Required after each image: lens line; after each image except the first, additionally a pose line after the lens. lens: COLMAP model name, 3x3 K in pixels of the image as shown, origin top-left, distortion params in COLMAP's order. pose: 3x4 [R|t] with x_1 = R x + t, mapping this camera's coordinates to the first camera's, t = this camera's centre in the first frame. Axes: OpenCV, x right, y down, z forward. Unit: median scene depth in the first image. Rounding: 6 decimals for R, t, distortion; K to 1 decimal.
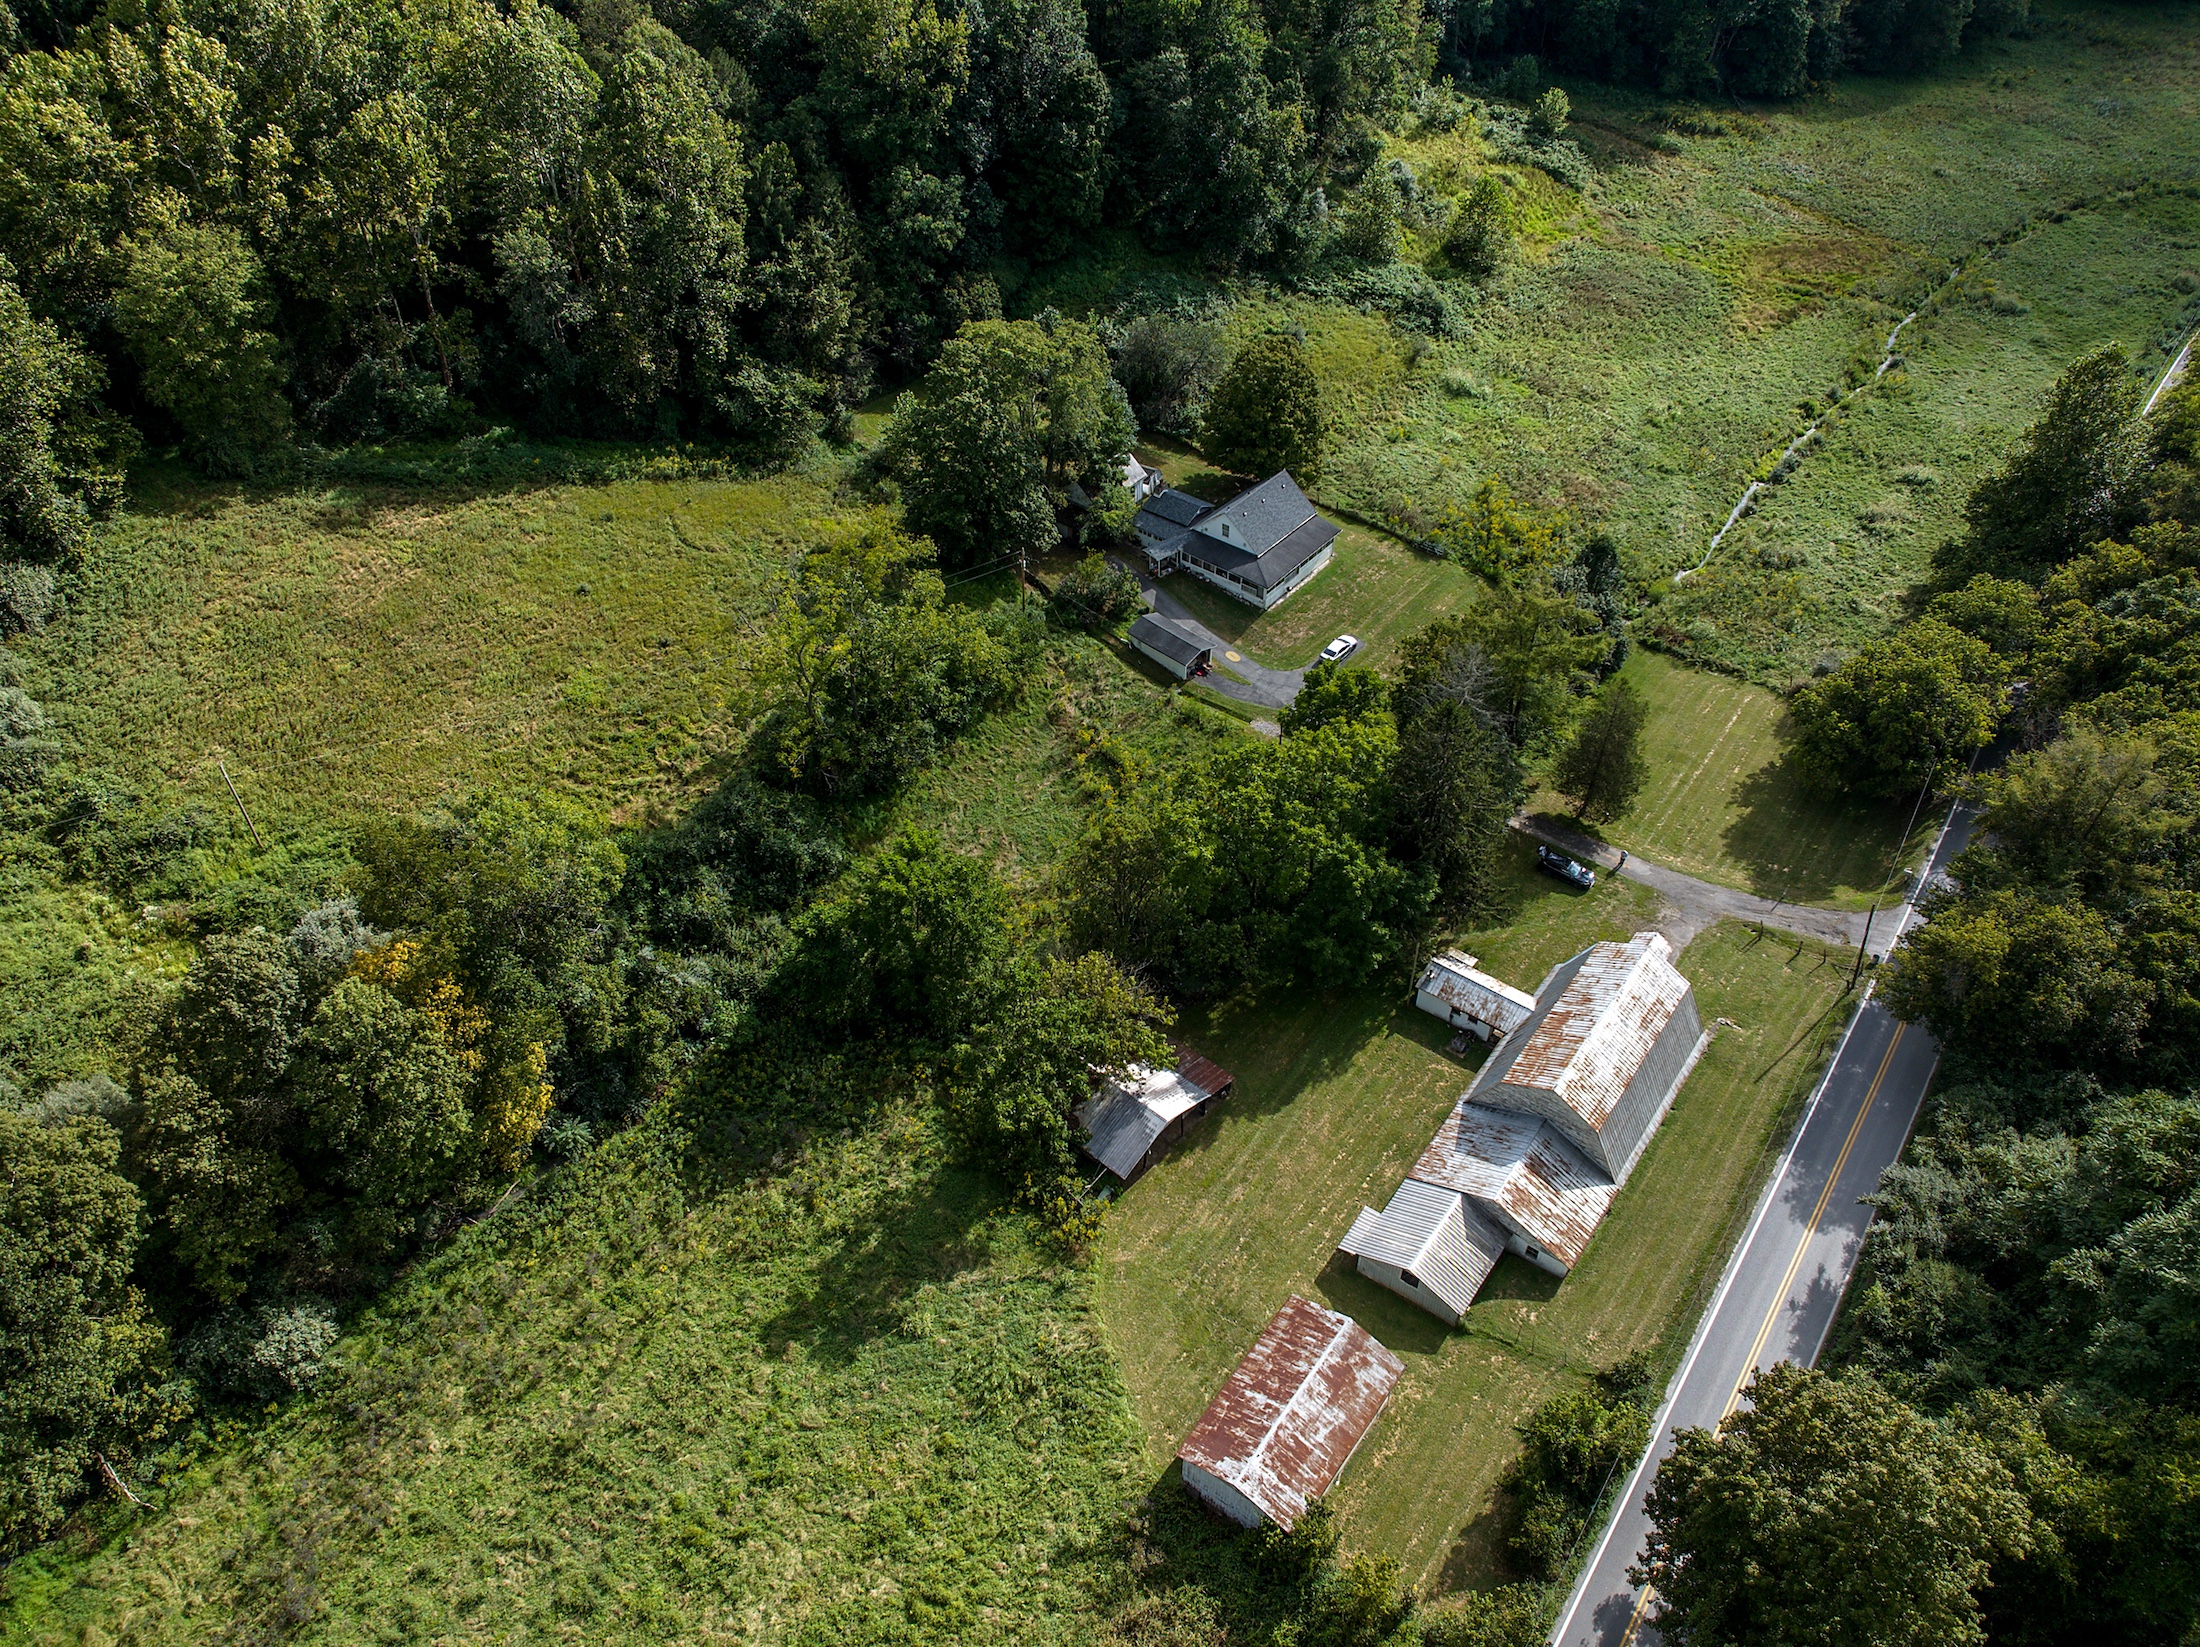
lens RADIAL K [[1536.9, 0, 1113.3], [0, 1536.9, 815.8], [0, 0, 1]] dist [-0.047130, 0.013680]
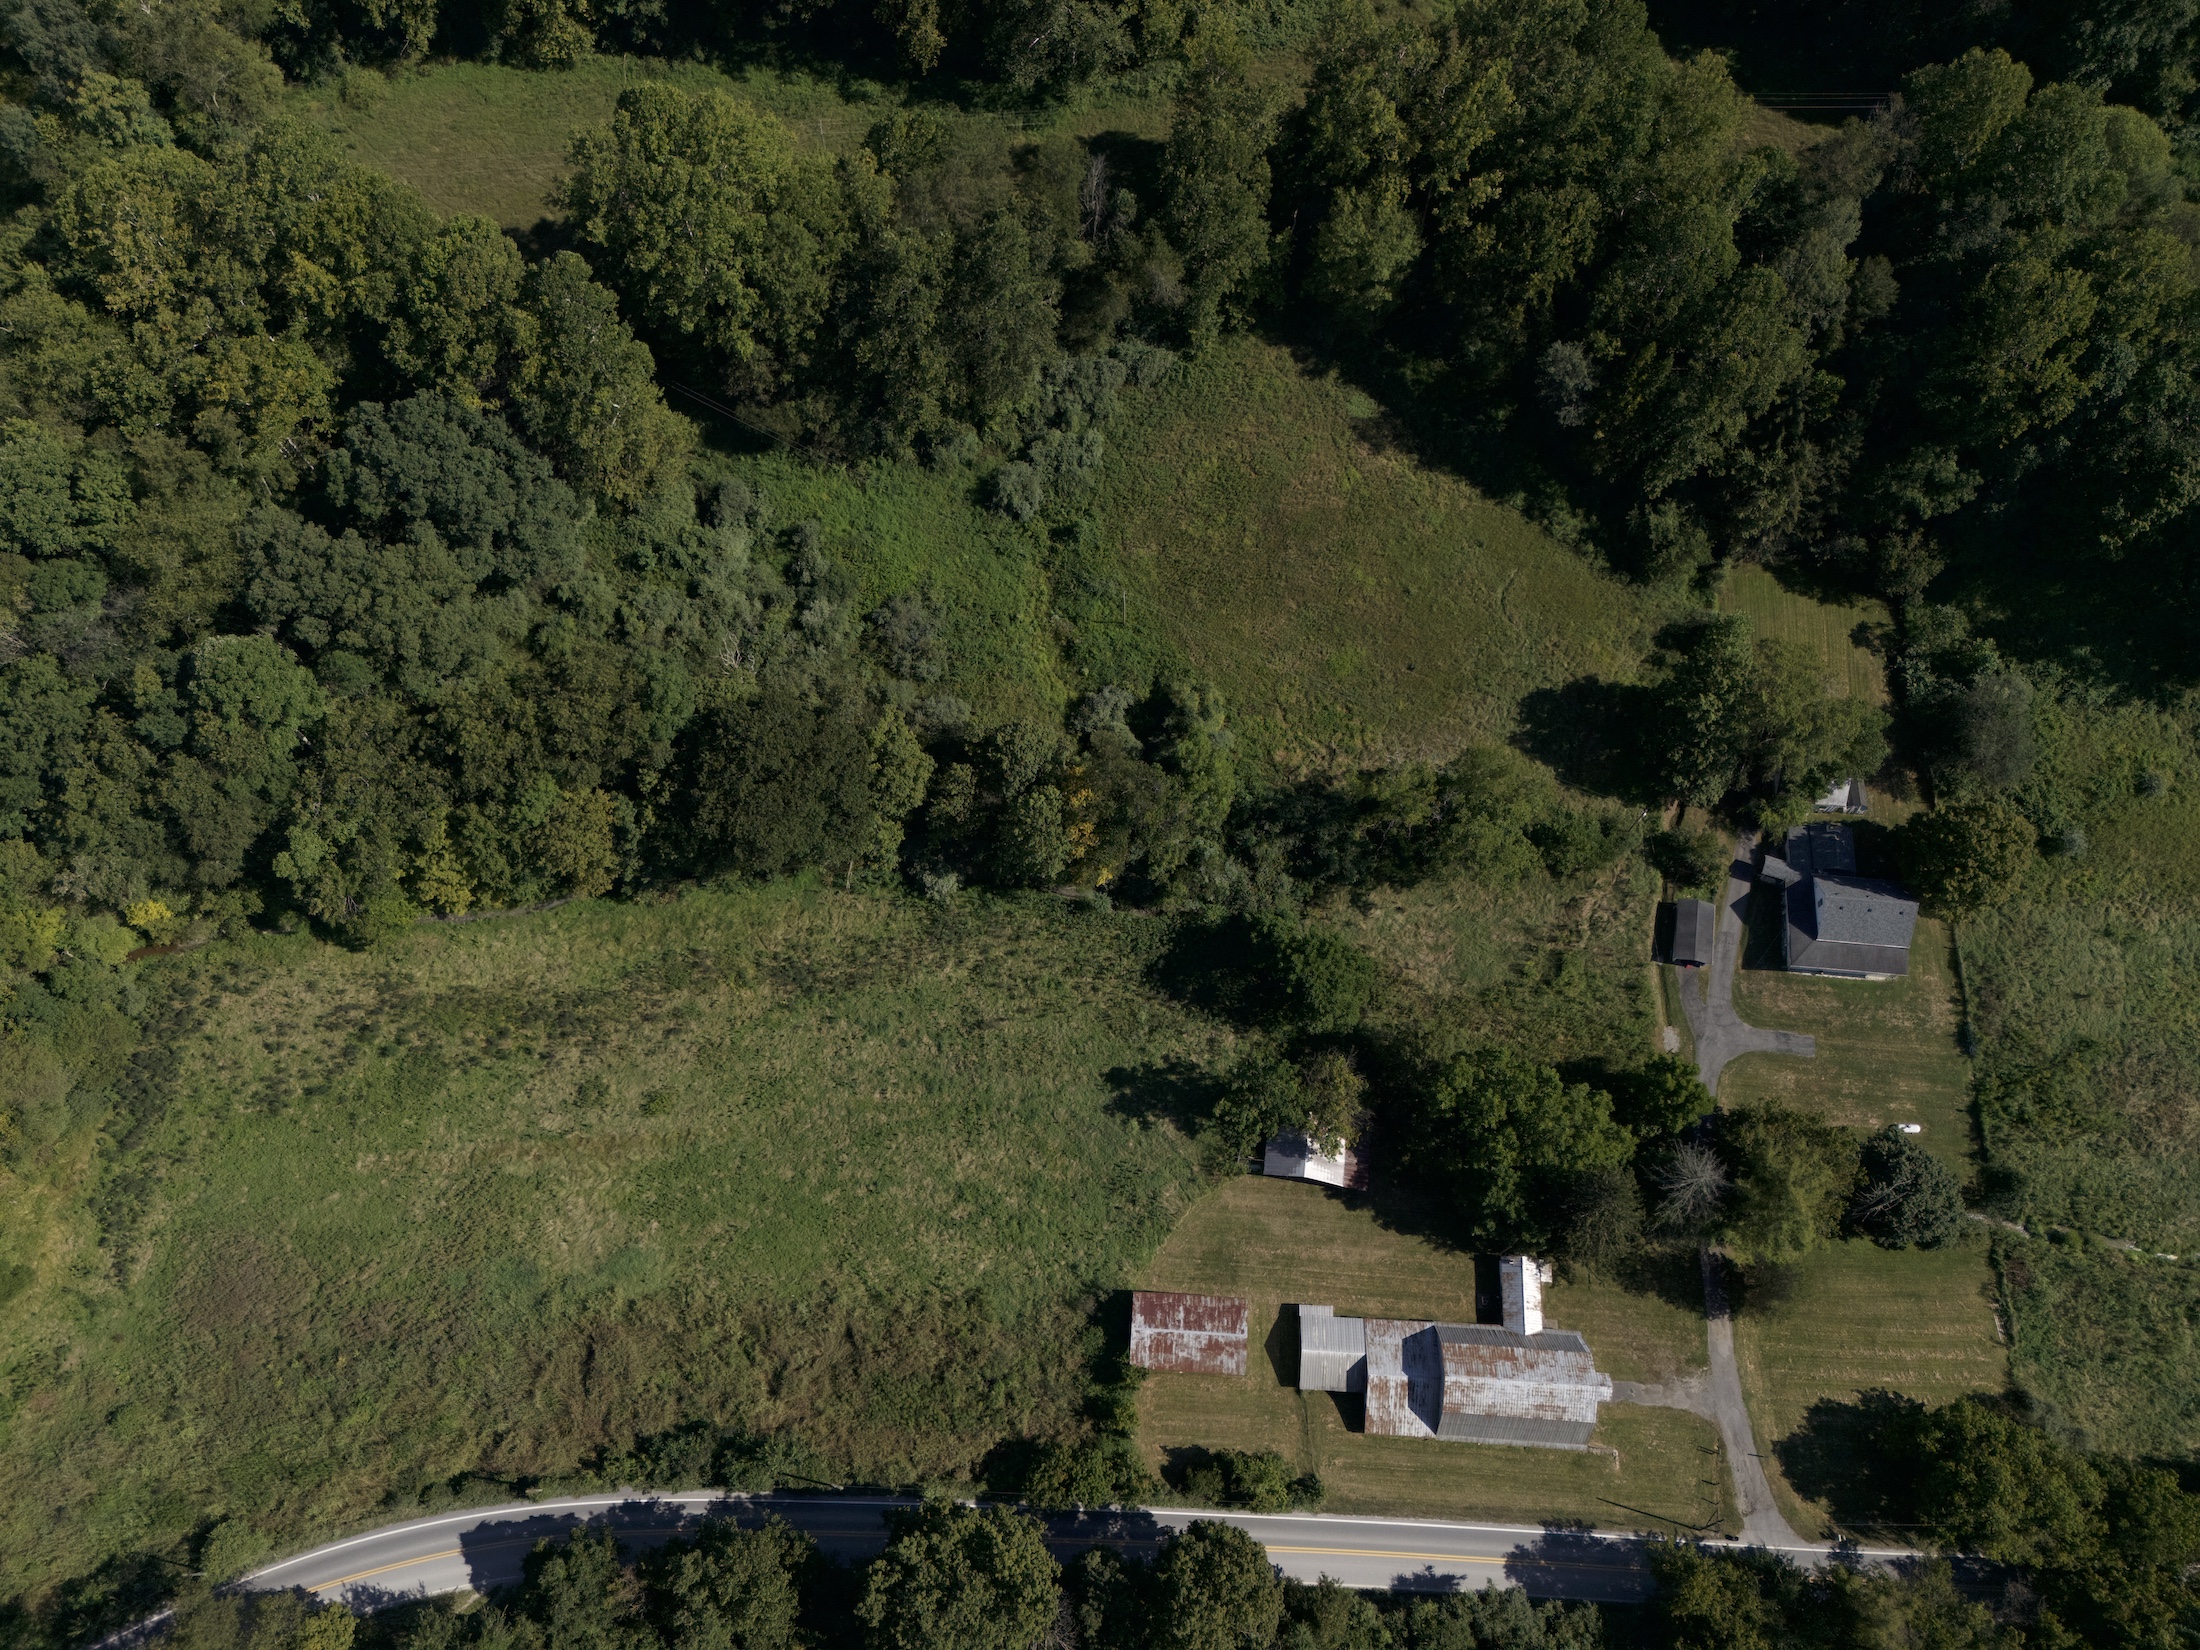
lens RADIAL K [[1590.6, 0, 1099.8], [0, 1590.6, 826.1], [0, 0, 1]] dist [0.036420, -0.012521]
pose [[0.548939, 0.774274, -0.314906, 0.130673], [-0.564349, 0.621228, 0.543678, -0.685524], [0.616584, -0.120729, 0.777977, -0.359535]]
